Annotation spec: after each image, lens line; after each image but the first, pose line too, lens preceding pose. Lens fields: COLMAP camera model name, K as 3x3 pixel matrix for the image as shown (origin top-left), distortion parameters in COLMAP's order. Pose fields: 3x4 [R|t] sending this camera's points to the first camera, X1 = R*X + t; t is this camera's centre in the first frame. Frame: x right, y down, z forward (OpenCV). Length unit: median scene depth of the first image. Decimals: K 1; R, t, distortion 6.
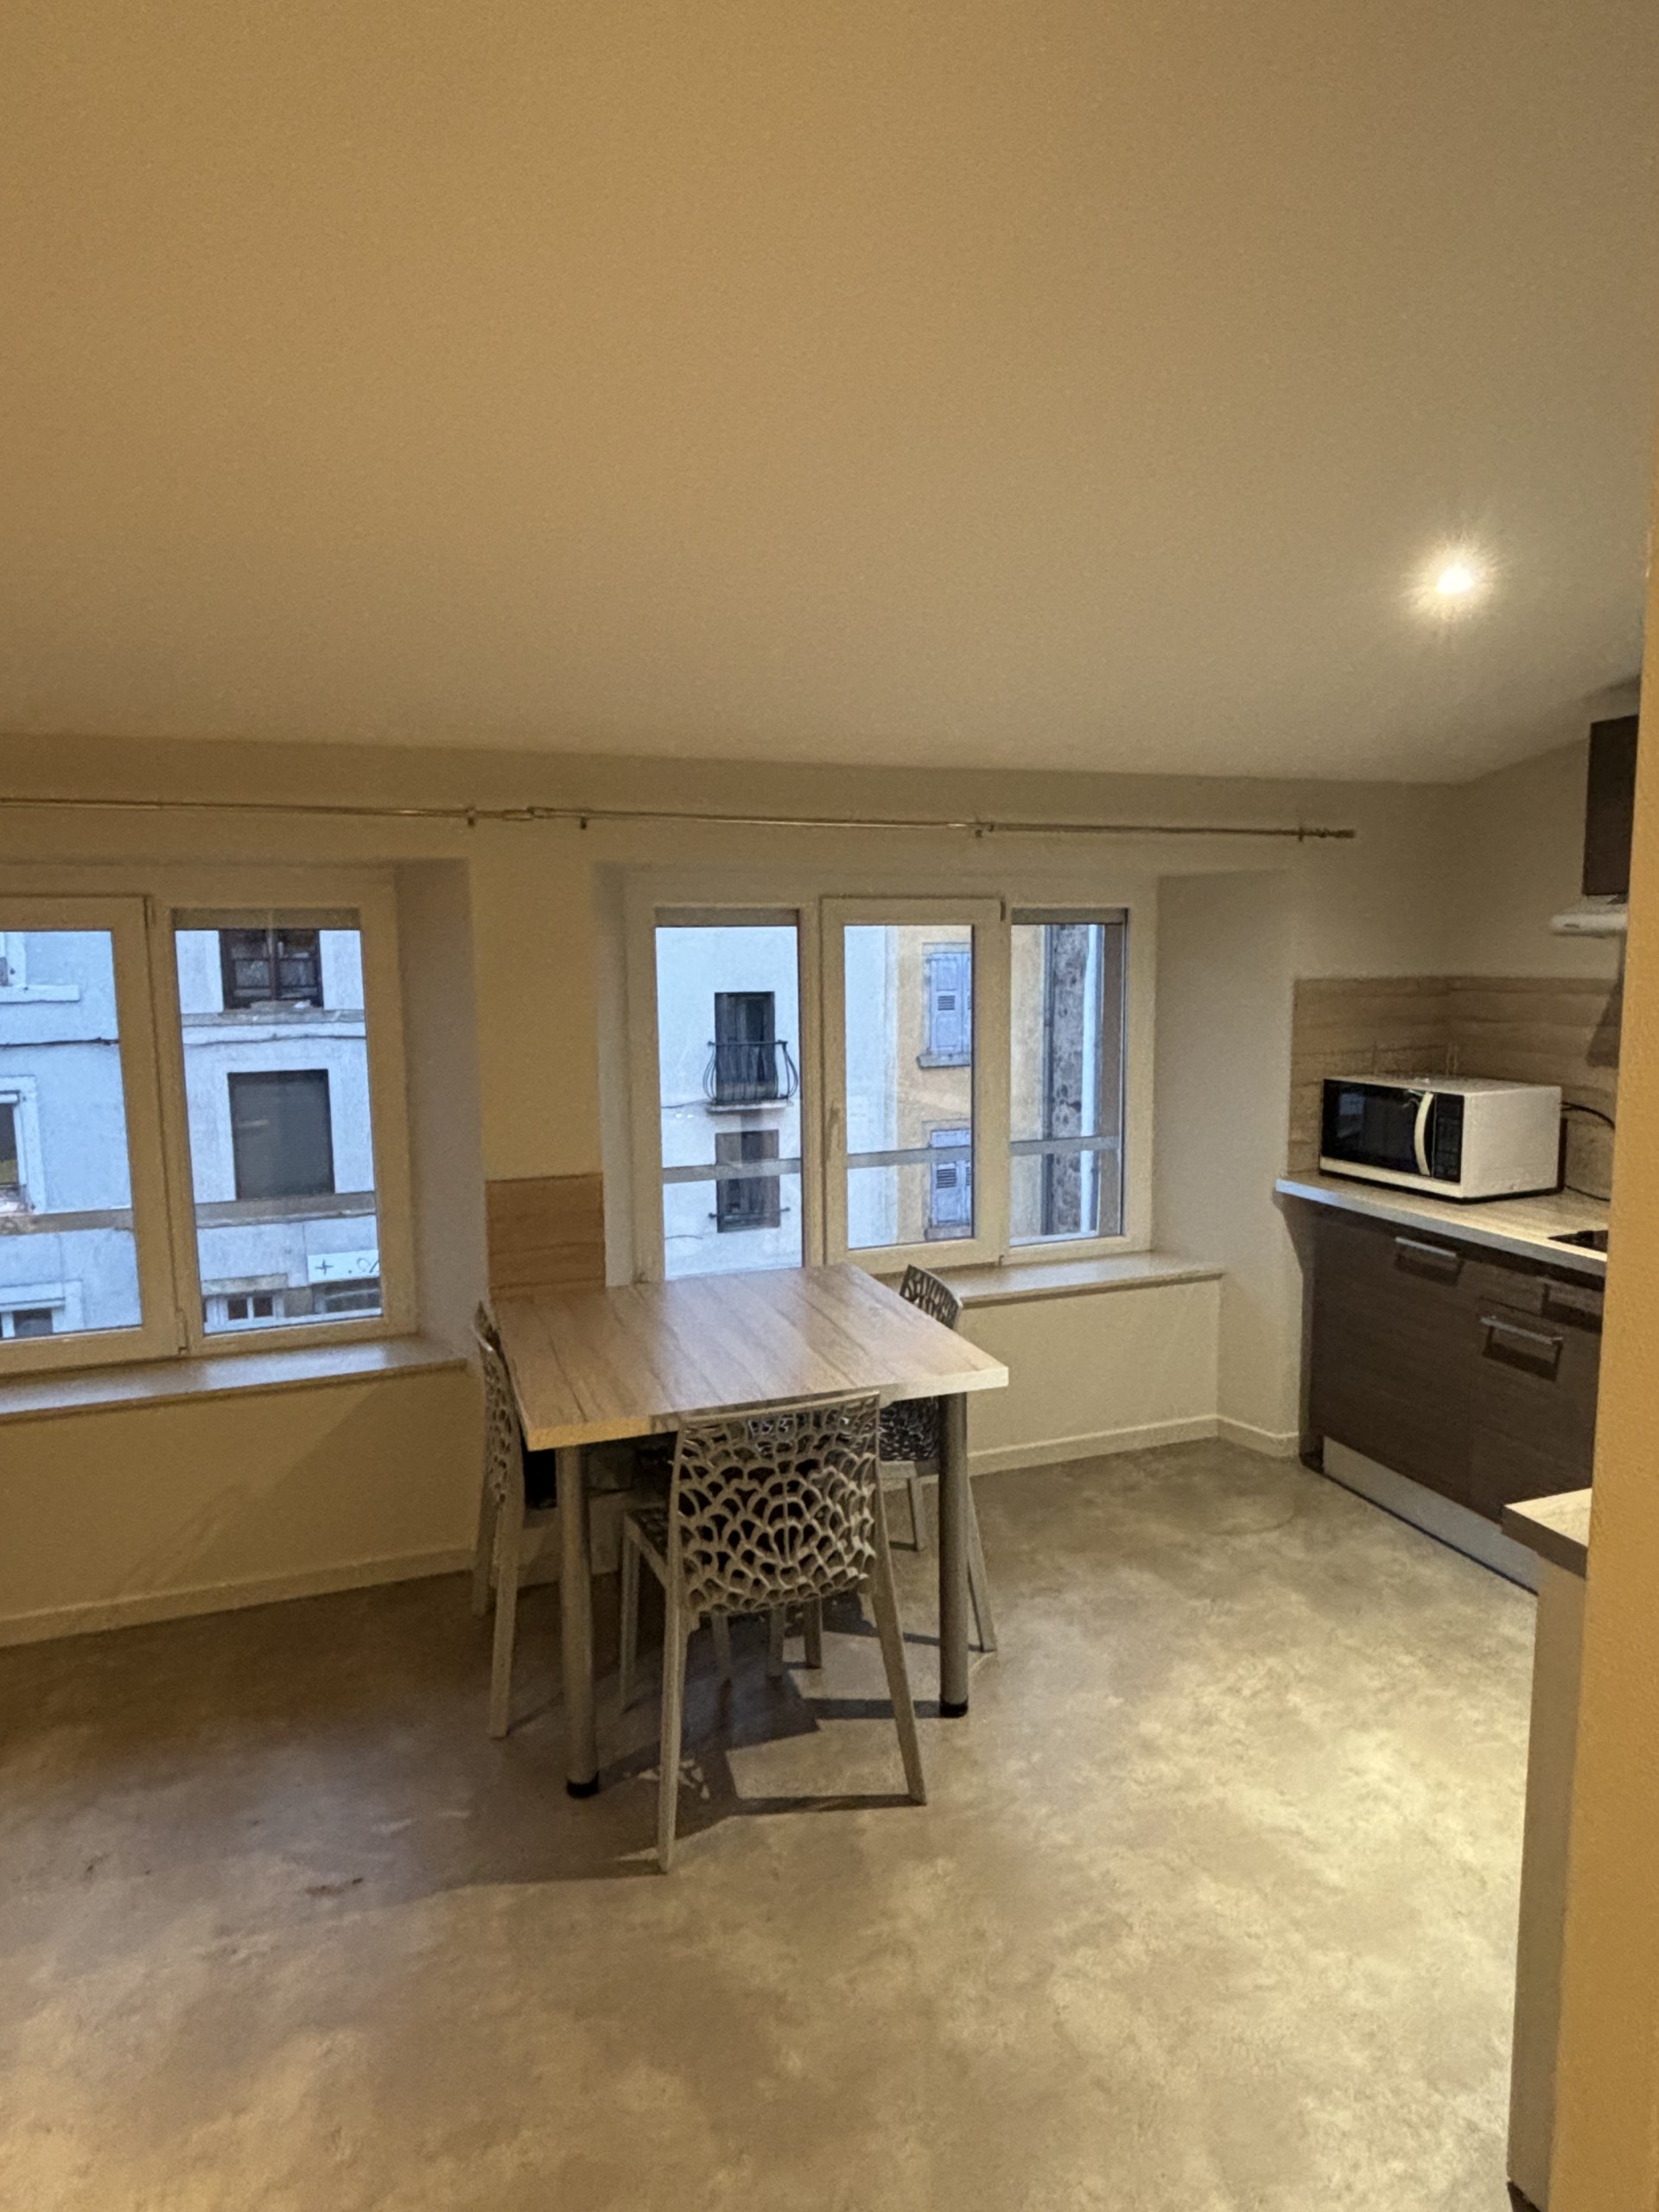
lens RADIAL K [[1289.3, 0, 829.5], [0, 1289.3, 1106.0], [0, 0, 1]] dist [0.058059, -0.040182]
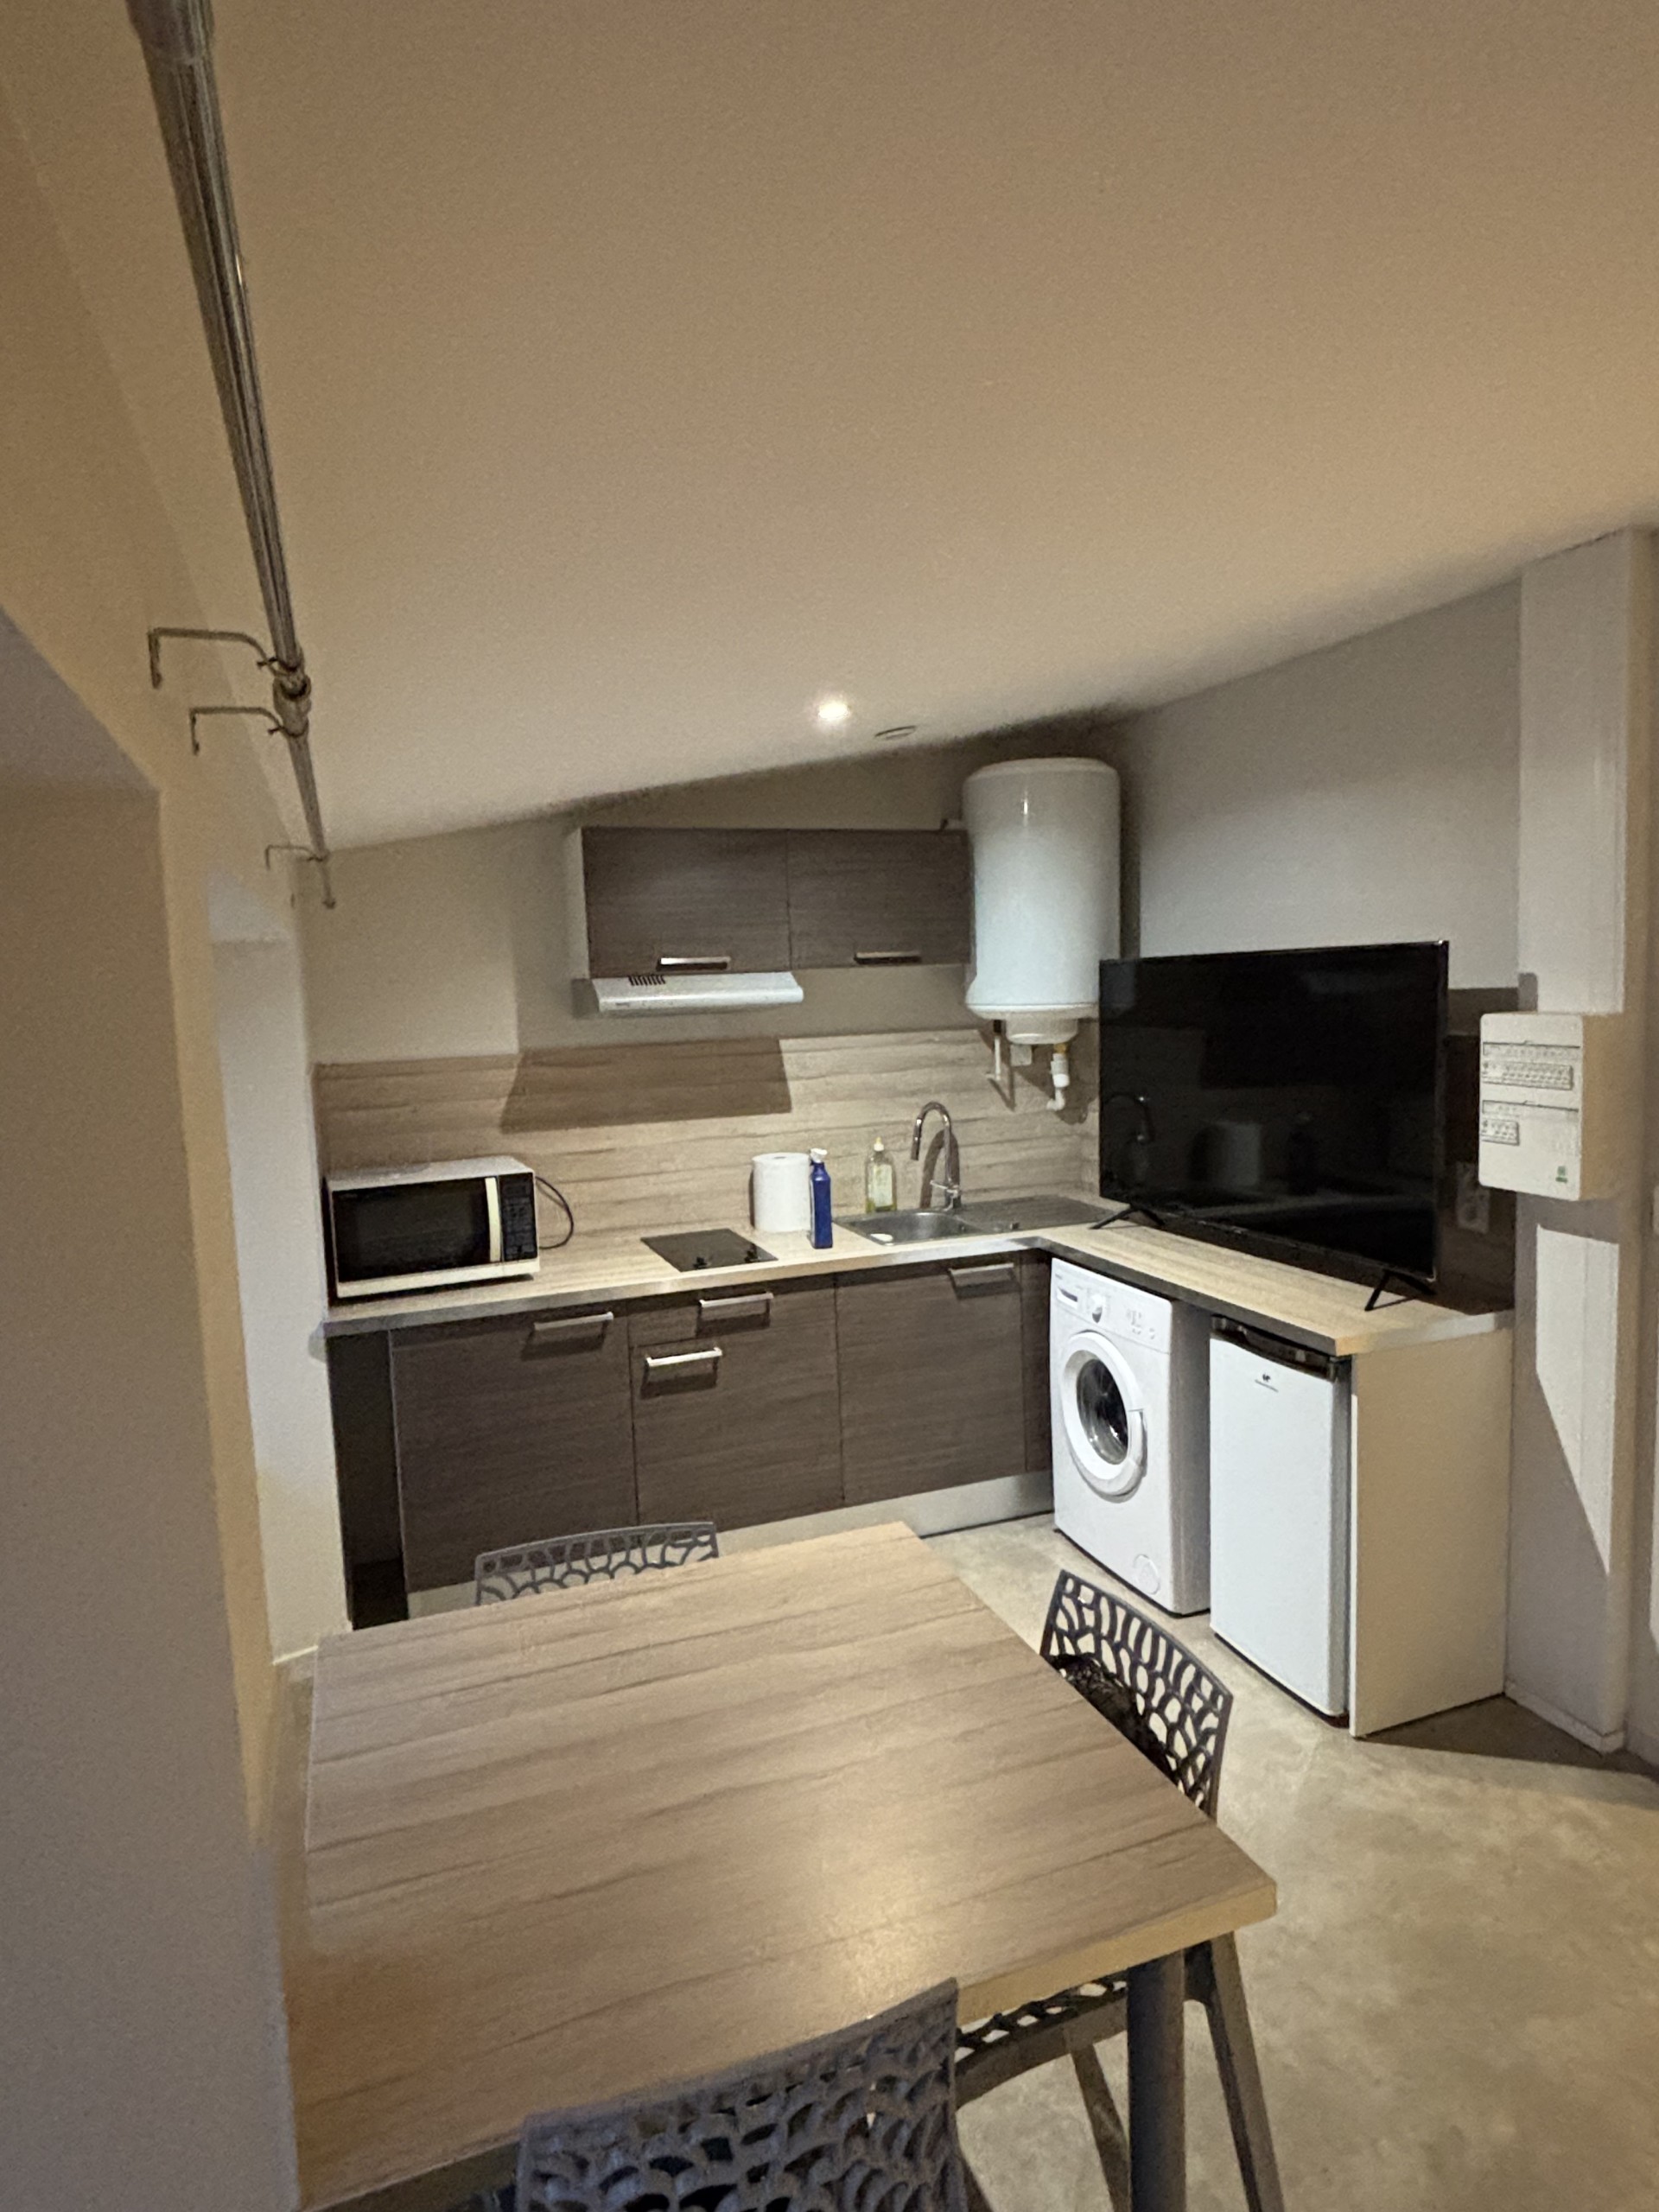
lens RADIAL K [[1289.3, 0, 829.5], [0, 1289.3, 1106.0], [0, 0, 1]] dist [0.058059, -0.040182]
pose [[-0.018985, -0.088575, 0.995889, -0.504349], [0.161012, 0.982796, 0.090480, -0.109111], [-0.986770, 0.162068, -0.004397, 0.742925]]
